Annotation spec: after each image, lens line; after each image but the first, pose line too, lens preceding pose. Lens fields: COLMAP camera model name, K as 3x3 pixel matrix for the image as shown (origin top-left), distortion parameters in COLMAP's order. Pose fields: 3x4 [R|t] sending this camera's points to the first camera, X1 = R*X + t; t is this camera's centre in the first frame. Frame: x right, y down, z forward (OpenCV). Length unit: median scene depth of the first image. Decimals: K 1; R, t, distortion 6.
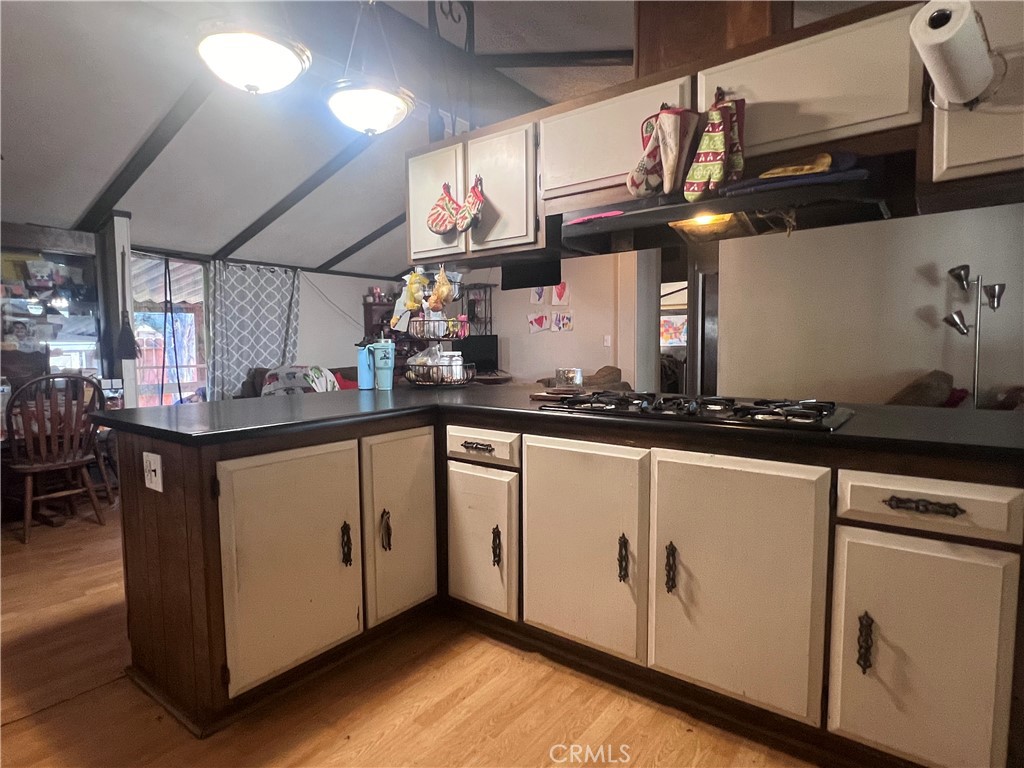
lens RADIAL K [[565.4, 0, 507.5], [0, 565.4, 383.9], [0, 0, 1]] dist [-0.002066, -0.001346]
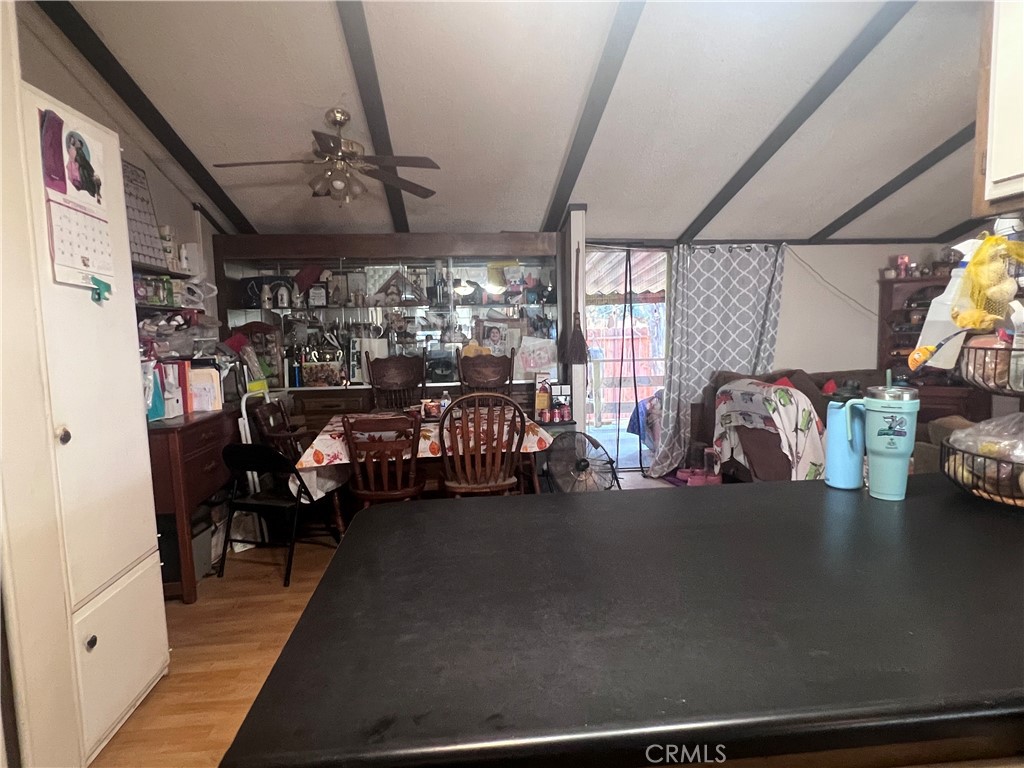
lens RADIAL K [[565.4, 0, 507.5], [0, 565.4, 383.9], [0, 0, 1]] dist [-0.002066, -0.001346]
pose [[0.668378, 0.066043, -0.740884, -0.044495], [-0.034051, 0.997723, 0.058219, -0.050167], [0.743042, -0.013684, 0.669105, 0.234041]]
